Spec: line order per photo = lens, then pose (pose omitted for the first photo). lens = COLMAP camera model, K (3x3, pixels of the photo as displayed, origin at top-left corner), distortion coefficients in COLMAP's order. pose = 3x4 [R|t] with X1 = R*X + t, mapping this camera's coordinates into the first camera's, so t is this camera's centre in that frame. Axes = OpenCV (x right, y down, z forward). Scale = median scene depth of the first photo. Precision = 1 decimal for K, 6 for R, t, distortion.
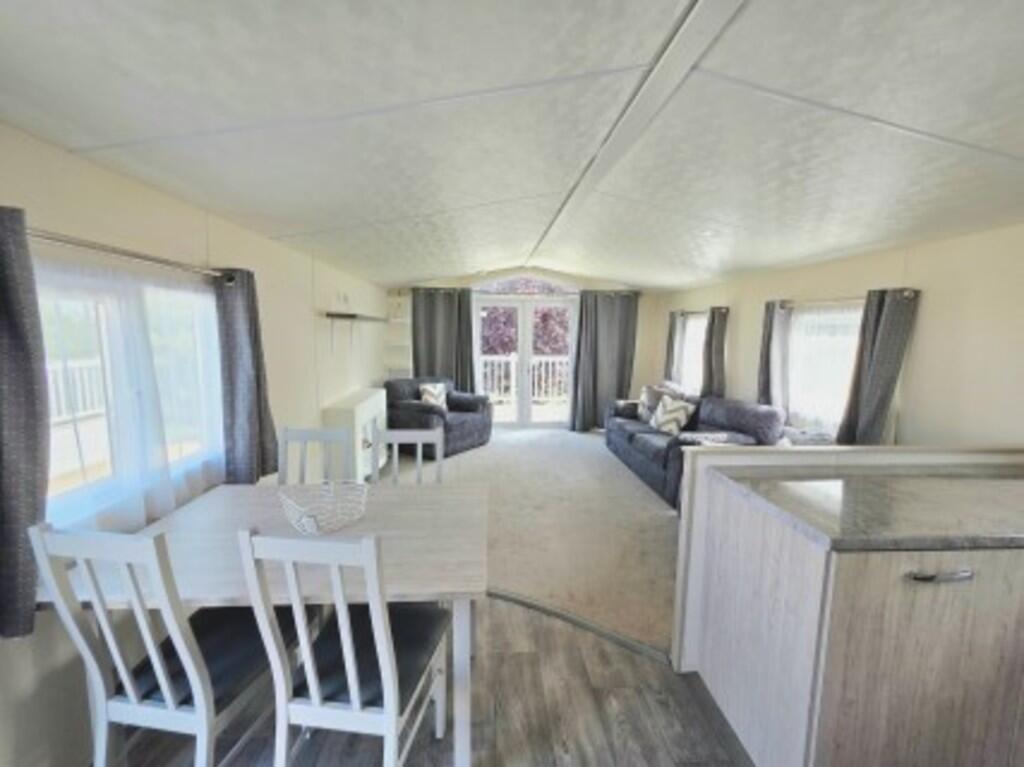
lens RADIAL K [[410.2, 0, 513.5], [0, 410.2, 377.0], [0, 0, 1]] dist [0.011243, -0.000668]
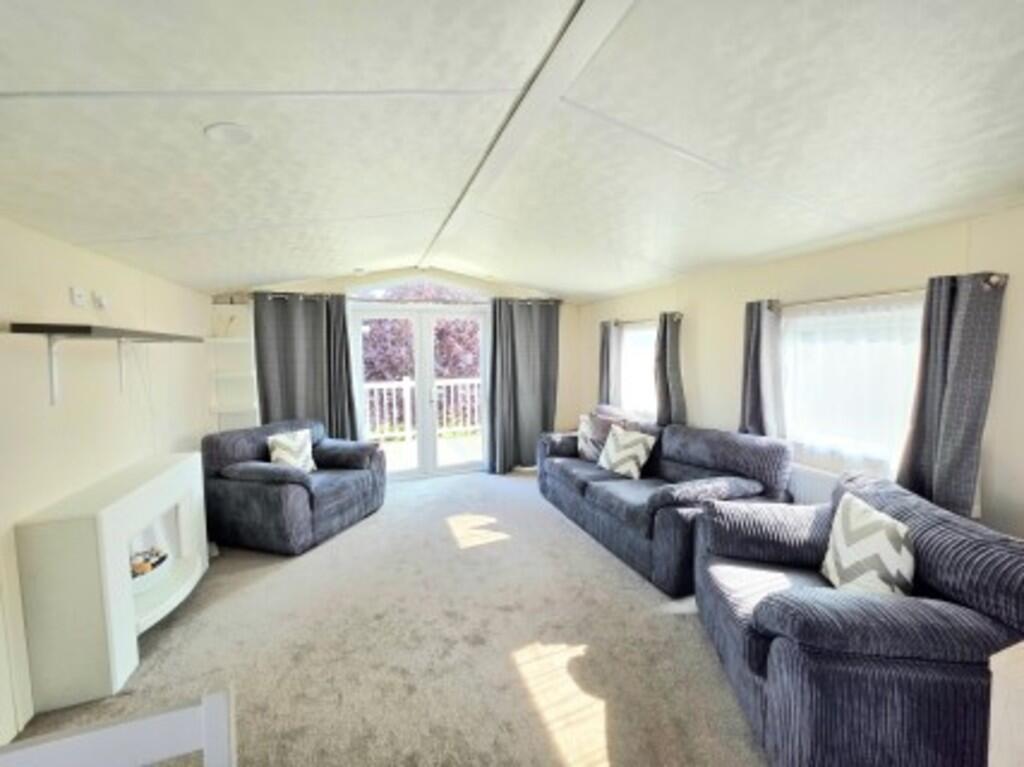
lens RADIAL K [[410.2, 0, 512.7], [0, 410.2, 379.0], [0, 0, 1]] dist [0.011243, -0.000668]
pose [[0.963656, -0.050767, 0.262280, -0.019461], [0.060912, 0.997671, -0.030689, -0.029583], [-0.260111, 0.045550, 0.964504, 0.266424]]
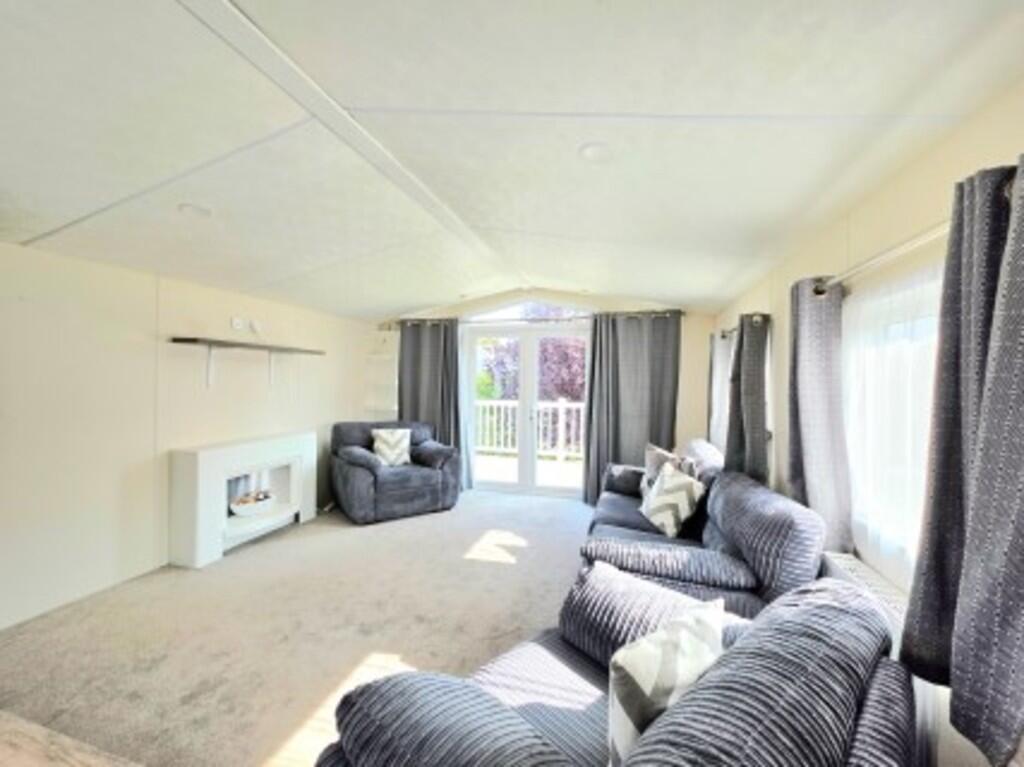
lens RADIAL K [[410.2, 0, 512.1], [0, 410.2, 387.5], [0, 0, 1]] dist [0.011243, -0.000668]
pose [[0.936362, 0.004645, -0.351004, 0.340558], [-0.038412, 0.995264, -0.089299, -0.003659], [0.348927, 0.097099, 0.932106, 0.312793]]
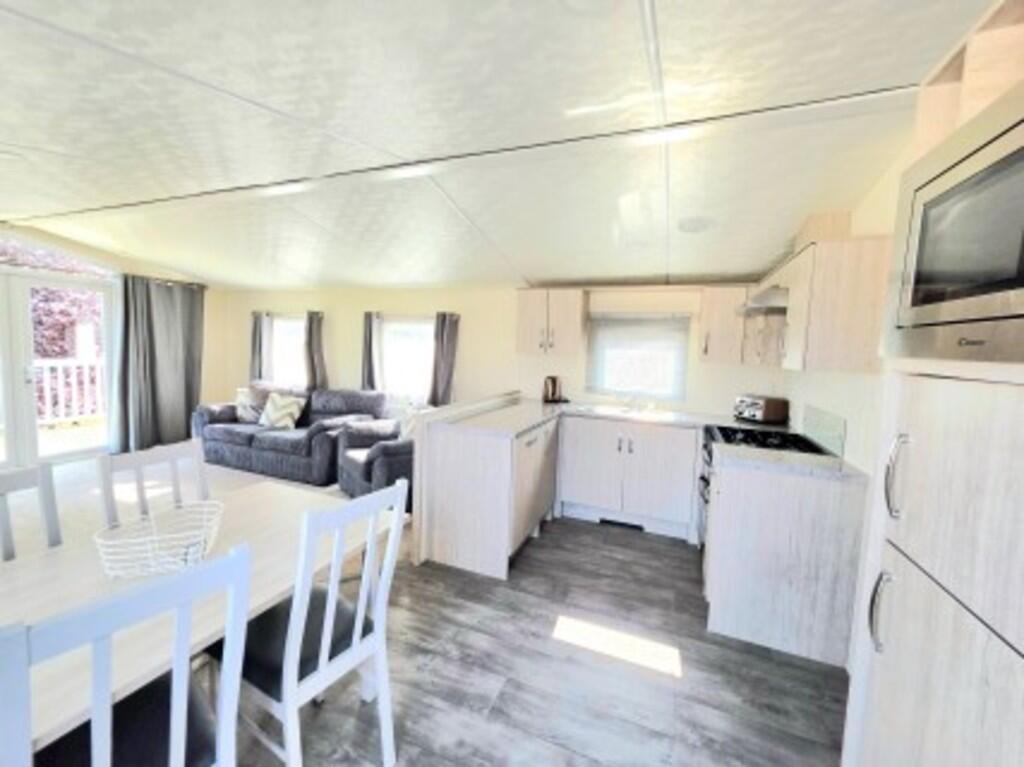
lens RADIAL K [[410.2, 0, 507.7], [0, 410.2, 378.0], [0, 0, 1]] dist [0.011243, -0.000668]
pose [[0.444956, -0.068121, 0.892958, -0.266414], [0.063876, 0.996977, 0.044227, -0.001085], [-0.893271, 0.037359, 0.447963, 0.008684]]
